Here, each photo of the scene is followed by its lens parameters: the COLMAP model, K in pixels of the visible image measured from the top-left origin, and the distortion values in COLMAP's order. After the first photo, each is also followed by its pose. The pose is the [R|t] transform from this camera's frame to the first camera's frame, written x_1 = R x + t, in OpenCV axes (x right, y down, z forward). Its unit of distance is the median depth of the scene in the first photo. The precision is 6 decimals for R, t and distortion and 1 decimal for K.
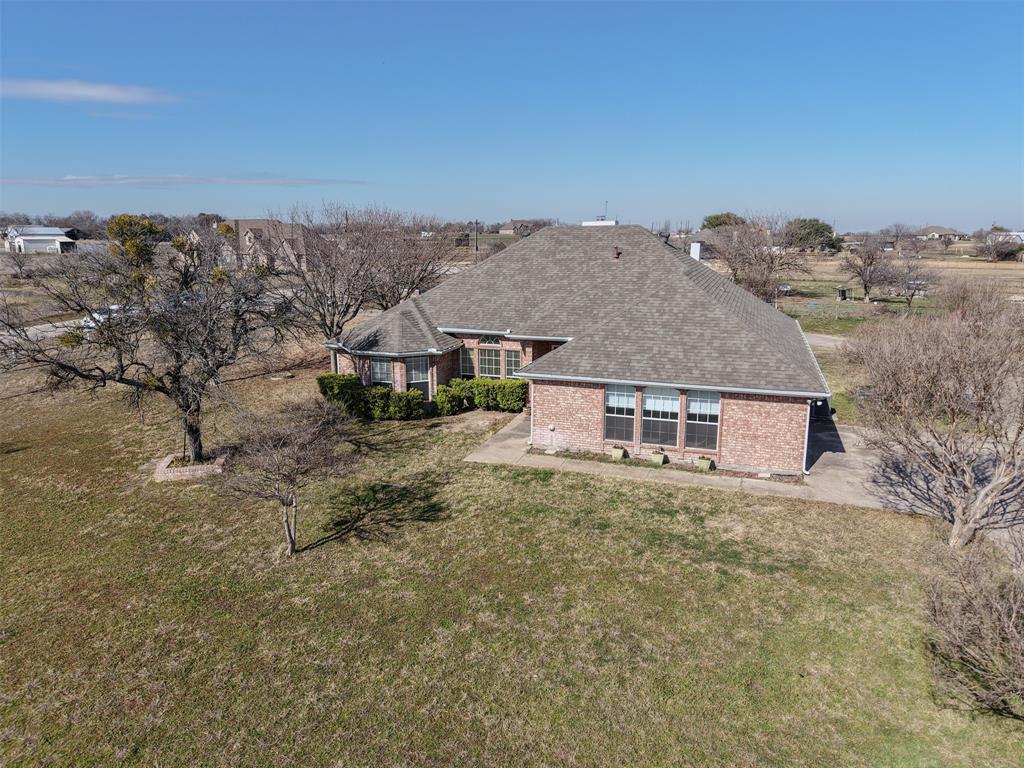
lens RADIAL K [[669.0, 0, 515.5], [0, 669.0, 387.6], [0, 0, 1]] dist [0.017540, -0.021088]
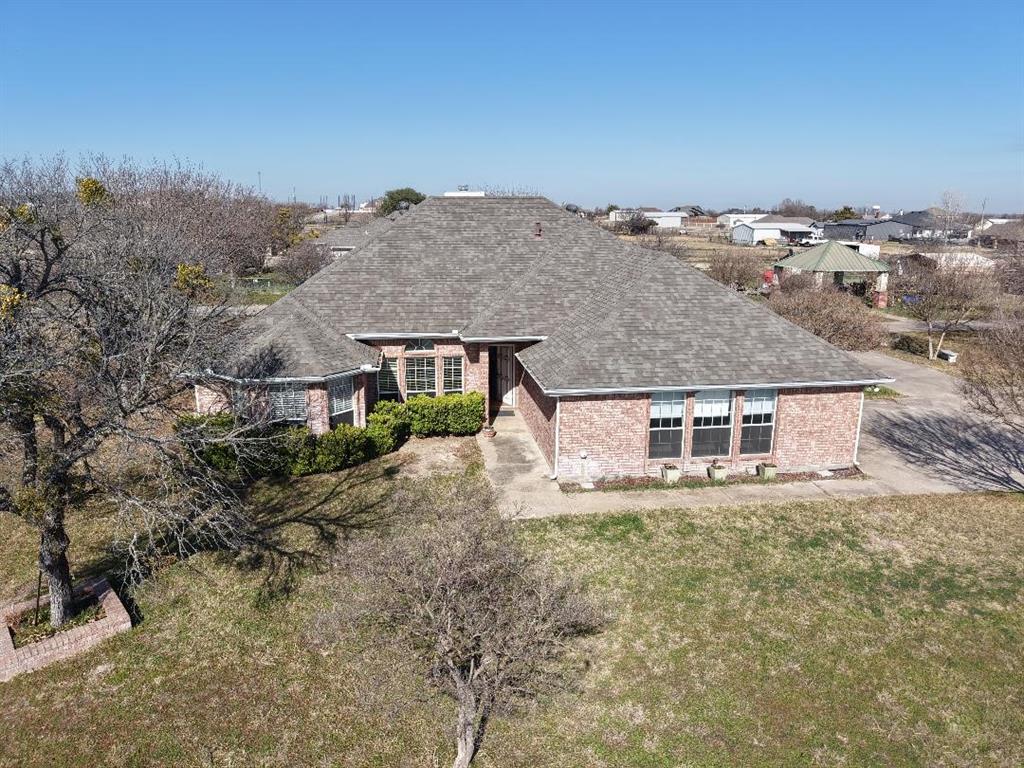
lens RADIAL K [[672.3, 0, 508.5], [0, 672.3, 385.8], [0, 0, 1]] dist [0.000496, 0.001960]
pose [[0.887457, -0.109737, 0.447635, -0.382187], [0.095744, 0.993948, 0.053848, -0.073692], [-0.450835, -0.004930, 0.892594, 0.352784]]
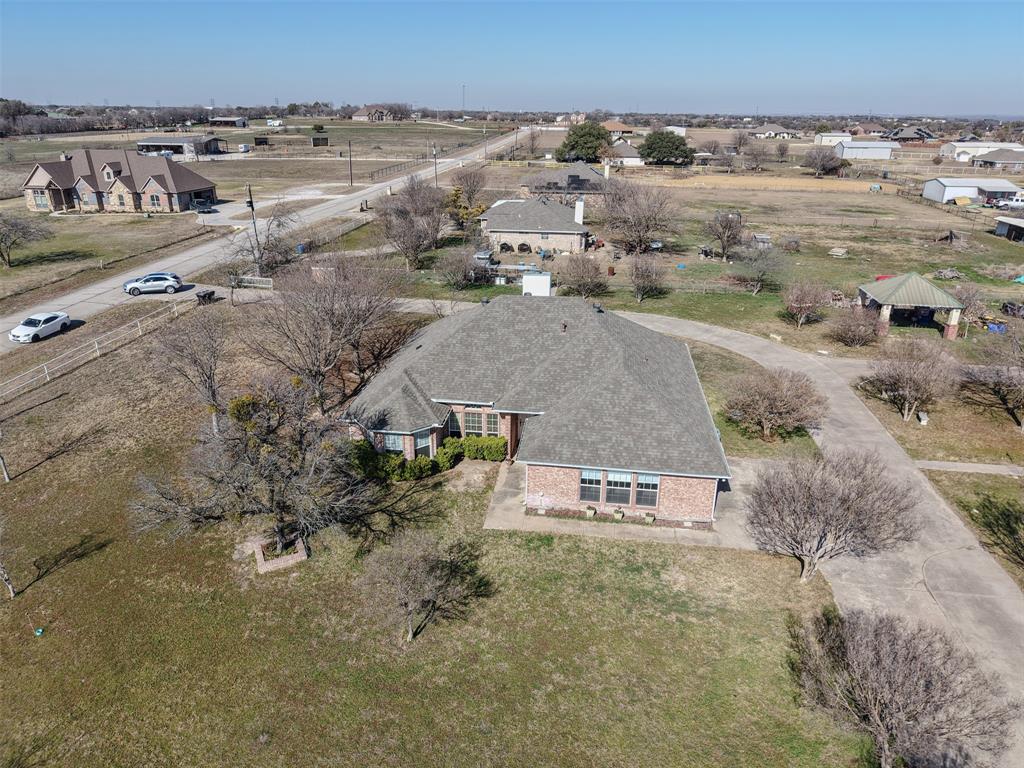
lens RADIAL K [[669.0, 0, 513.8], [0, 669.0, 370.2], [0, 0, 1]] dist [0.017540, -0.021088]
pose [[0.979220, -0.062874, 0.192810, -0.265069], [0.035298, 0.989056, 0.143258, -0.414369], [-0.199707, -0.133475, 0.970722, -0.321427]]
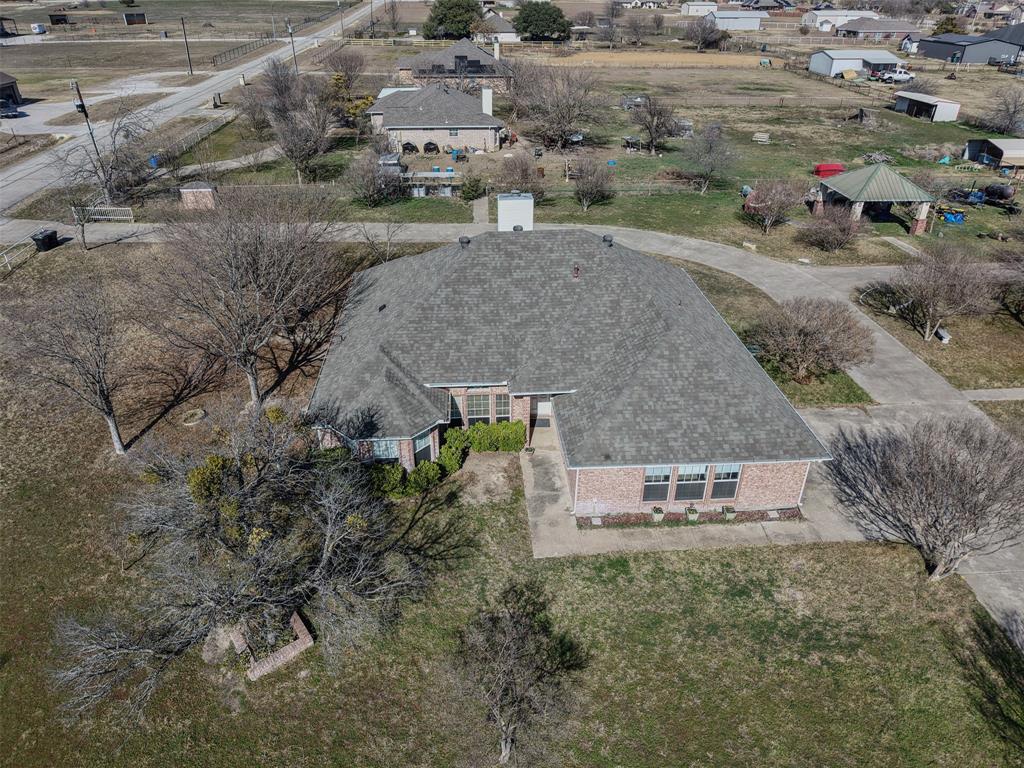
lens RADIAL K [[669.0, 0, 511.0], [0, 669.0, 378.0], [0, 0, 1]] dist [0.017540, -0.021088]
pose [[0.919675, -0.193779, 0.341536, -0.426254], [0.081412, 0.944952, 0.316919, -0.509225], [-0.384147, -0.263658, 0.884825, 0.139338]]
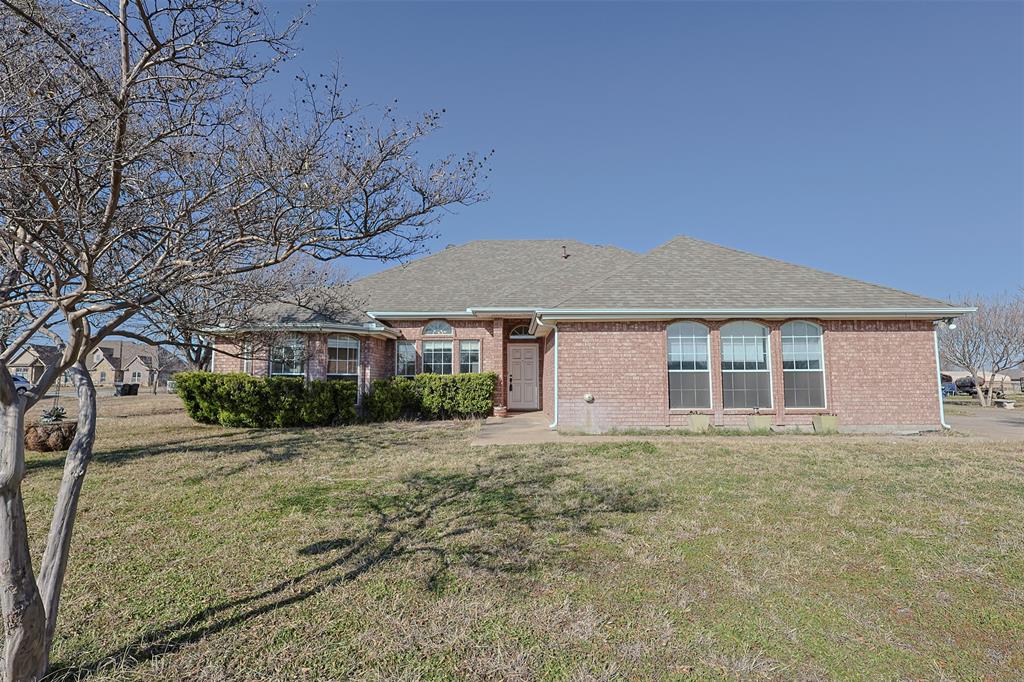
lens RADIAL K [[494.8, 0, 513.1], [0, 494.8, 344.6], [0, 0, 1]] dist [-0.005434, 0.001725]
pose [[0.947226, 0.022687, 0.319761, -0.181820], [0.072183, 0.956781, -0.281710, 0.148966], [-0.312333, 0.289924, 0.904650, 0.587842]]
